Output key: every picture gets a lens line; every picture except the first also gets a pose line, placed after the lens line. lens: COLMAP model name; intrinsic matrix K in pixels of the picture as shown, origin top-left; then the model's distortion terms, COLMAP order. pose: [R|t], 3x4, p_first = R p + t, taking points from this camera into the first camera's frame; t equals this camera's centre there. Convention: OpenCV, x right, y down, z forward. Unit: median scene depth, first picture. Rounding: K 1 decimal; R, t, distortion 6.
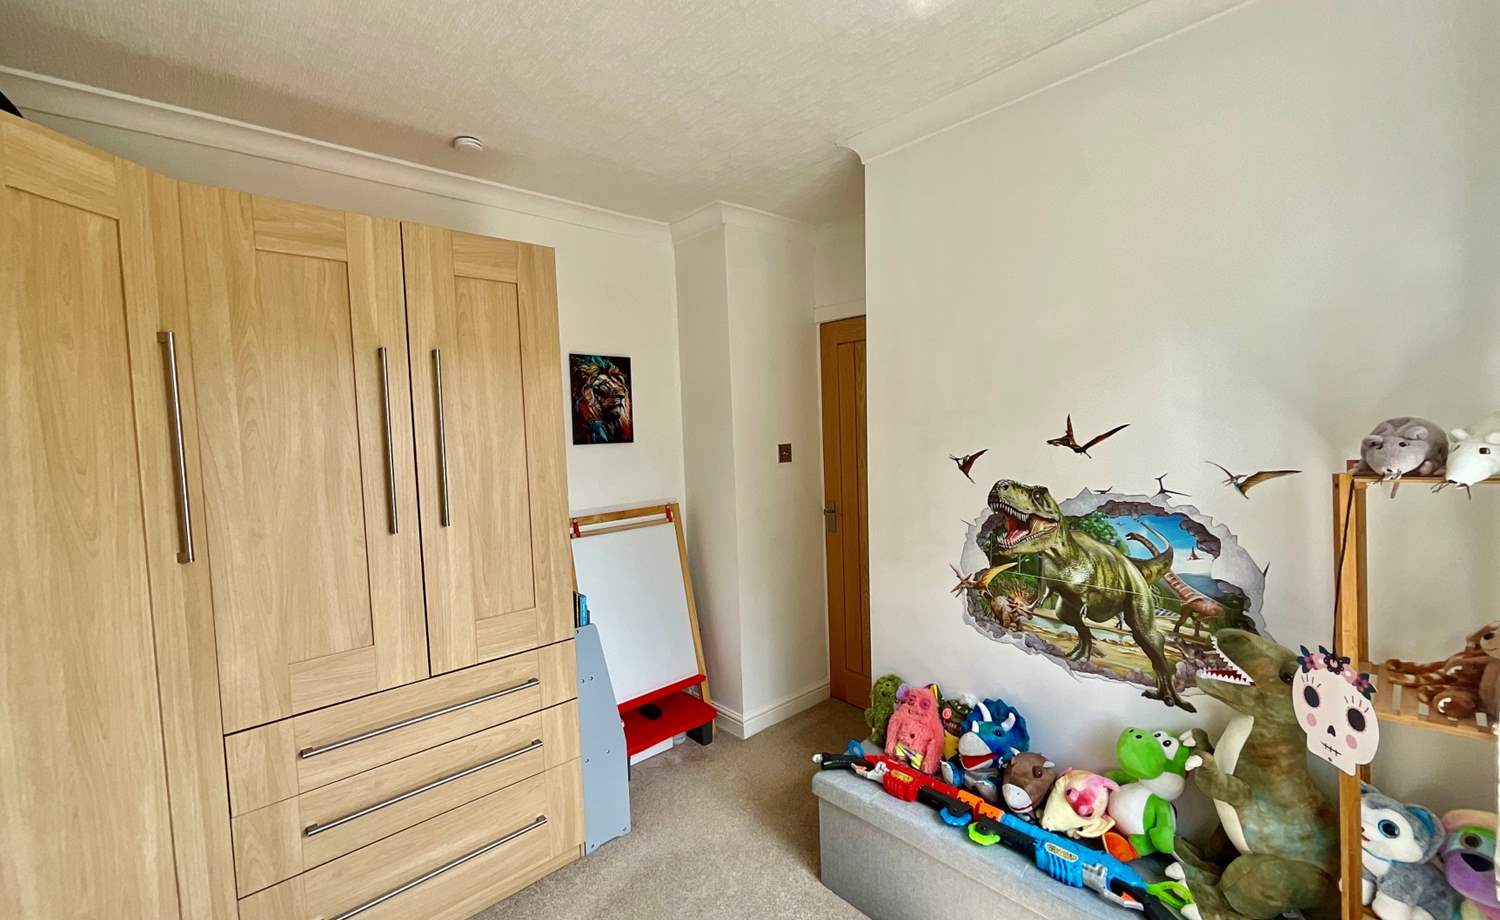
lens RADIAL K [[607.8, 0, 750.0], [0, 607.8, 460.0], [0, 0, 1]] dist [-0.001240, 0.000546]
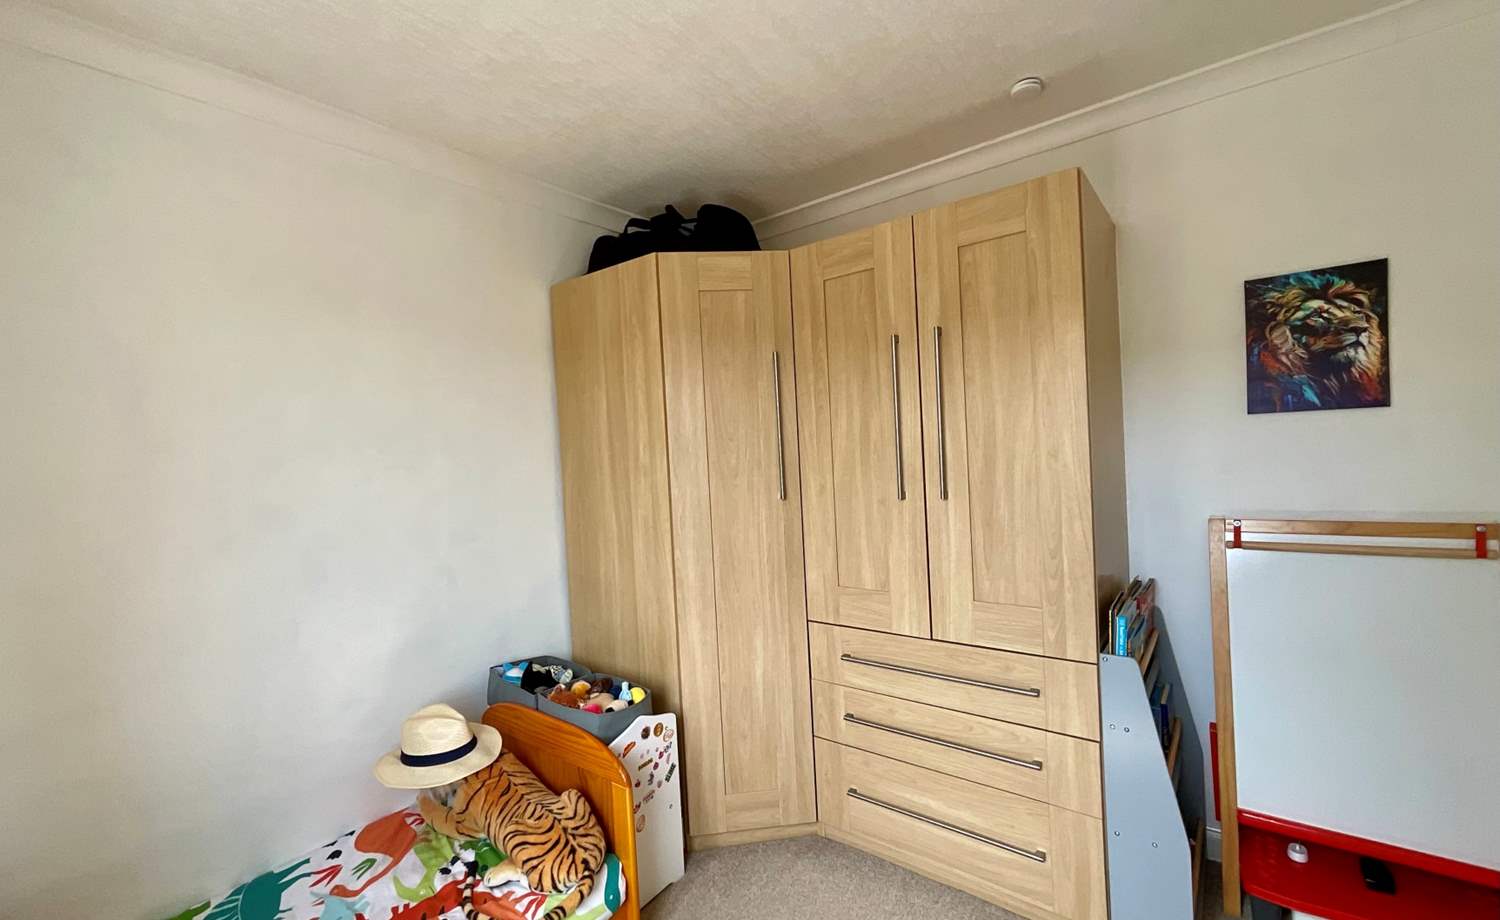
lens RADIAL K [[607.8, 0, 750.0], [0, 607.8, 460.0], [0, 0, 1]] dist [-0.001240, 0.000546]
pose [[0.173133, 0.046337, -0.983808, 0.410822], [-0.005082, 0.998921, 0.046154, -0.002277], [0.984885, -0.002991, 0.173182, 0.461272]]
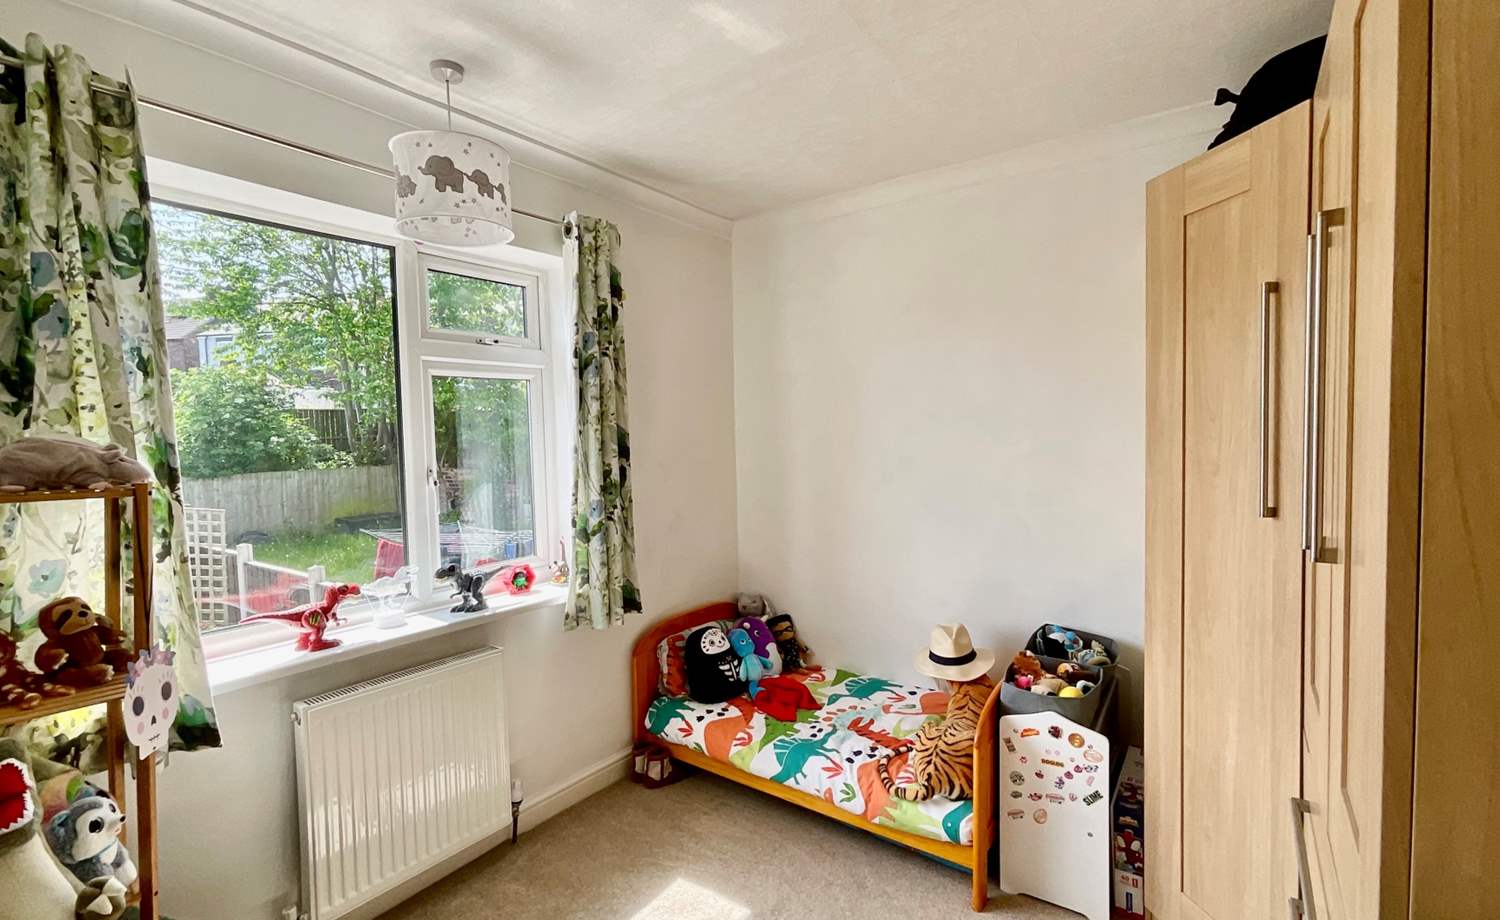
lens RADIAL K [[607.8, 0, 750.0], [0, 607.8, 460.0], [0, 0, 1]] dist [-0.001240, 0.000546]
pose [[-0.964853, 0.068537, -0.253696, 0.087380], [0.044690, 0.994123, 0.098601, -0.041274], [0.258963, 0.083798, -0.962245, 1.212788]]
